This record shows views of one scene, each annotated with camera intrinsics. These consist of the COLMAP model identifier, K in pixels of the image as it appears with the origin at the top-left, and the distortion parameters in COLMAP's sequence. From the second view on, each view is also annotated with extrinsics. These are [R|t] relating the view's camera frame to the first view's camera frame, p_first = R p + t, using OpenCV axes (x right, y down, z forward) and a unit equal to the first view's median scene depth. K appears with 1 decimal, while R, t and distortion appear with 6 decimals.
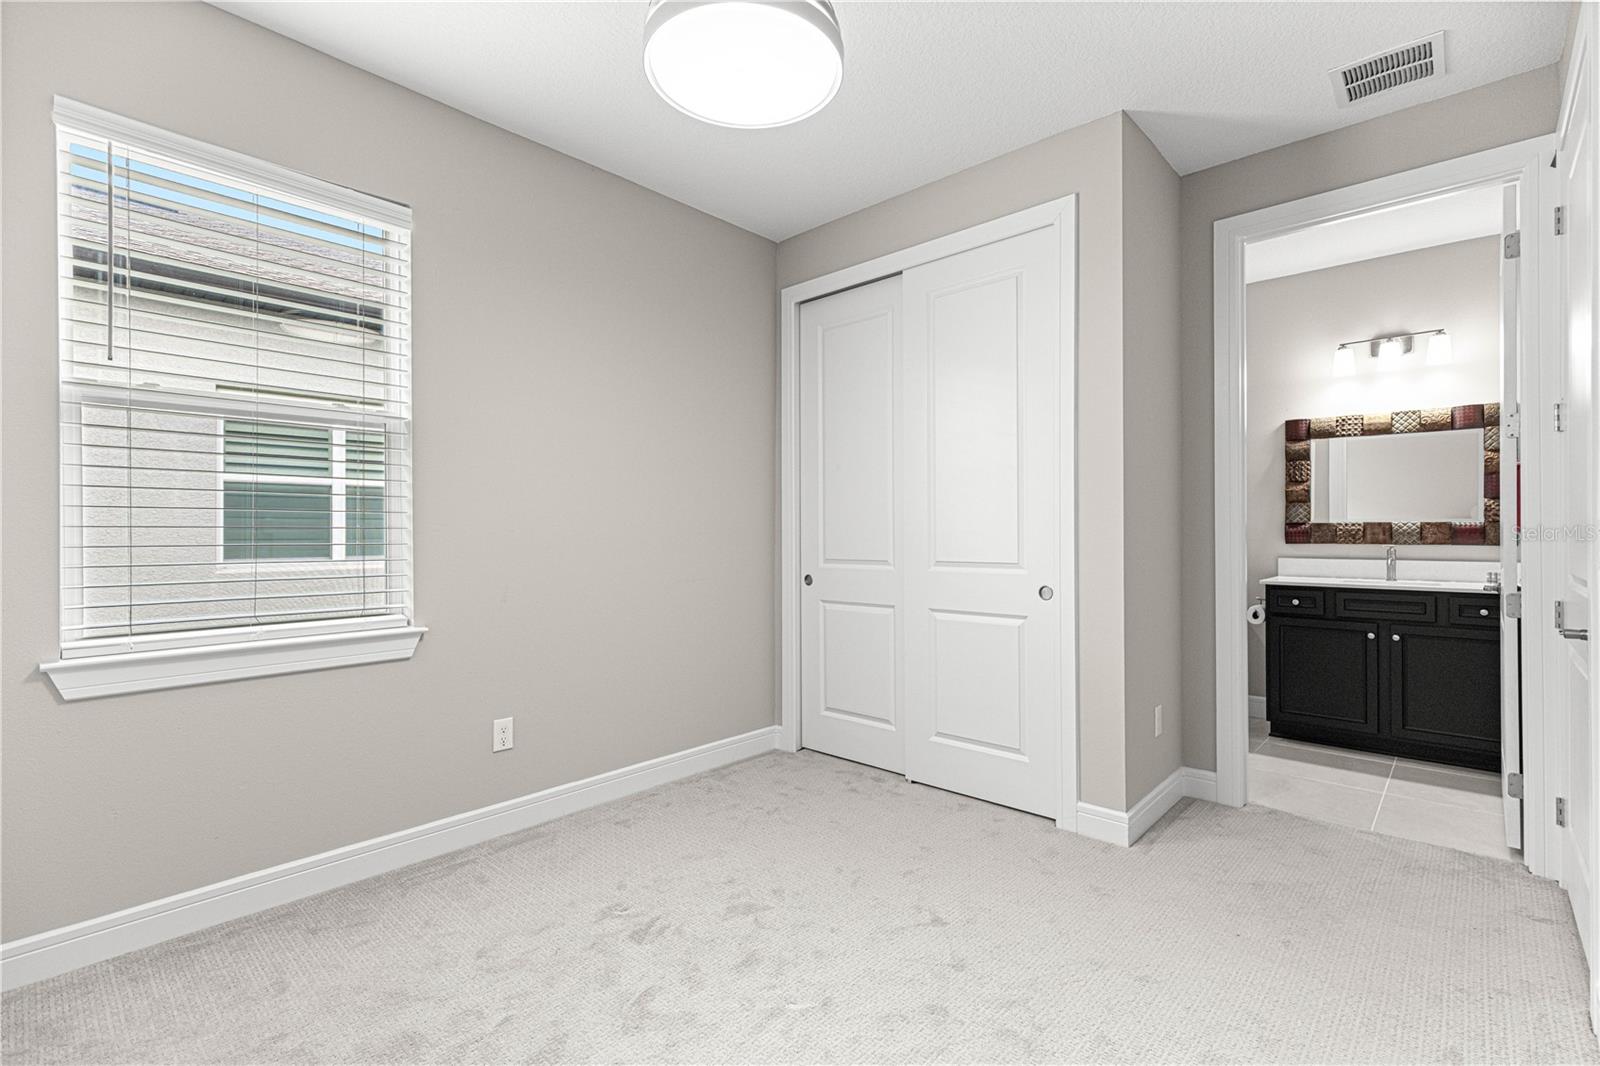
lens RADIAL K [[711.0, 0, 803.6], [0, 711.0, 531.8], [0, 0, 1]] dist [0.005024, 0.000612]
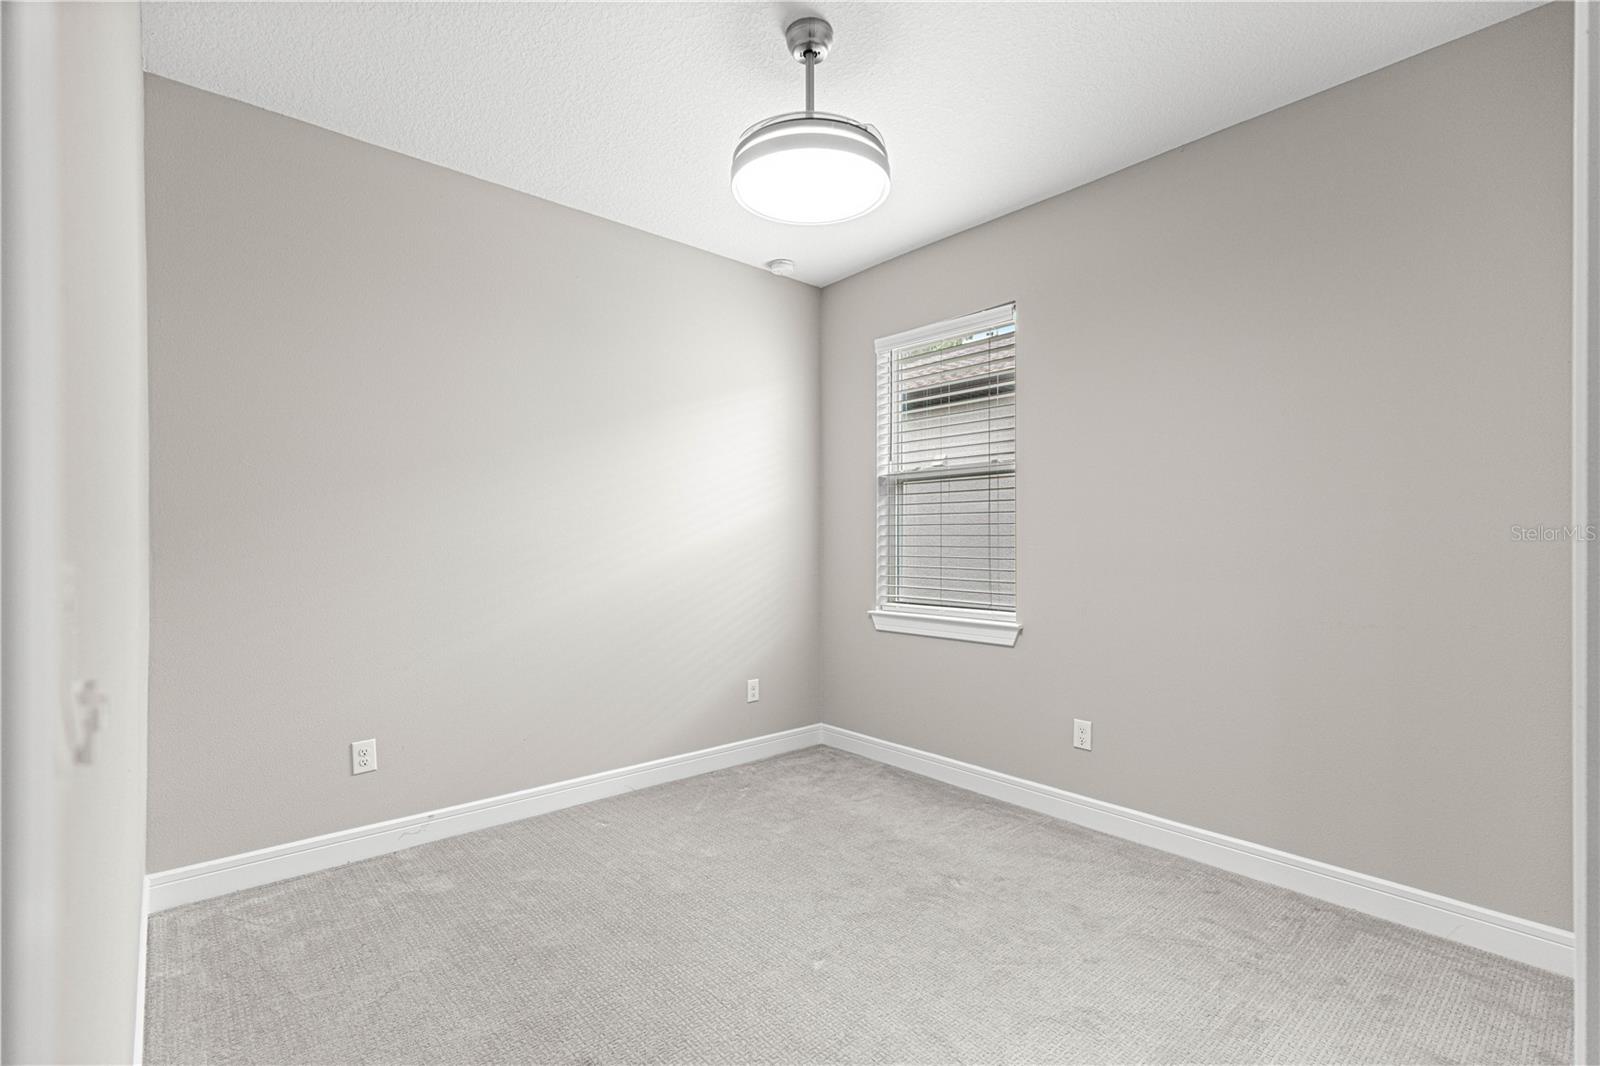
lens RADIAL K [[711.0, 0, 806.4], [0, 711.0, 539.8], [0, 0, 1]] dist [0.005024, 0.000612]
pose [[-0.087877, -0.002463, -0.996128, 0.789914], [-0.002068, 0.999995, -0.002290, -0.015308], [0.996129, 0.001858, -0.087881, 0.739689]]
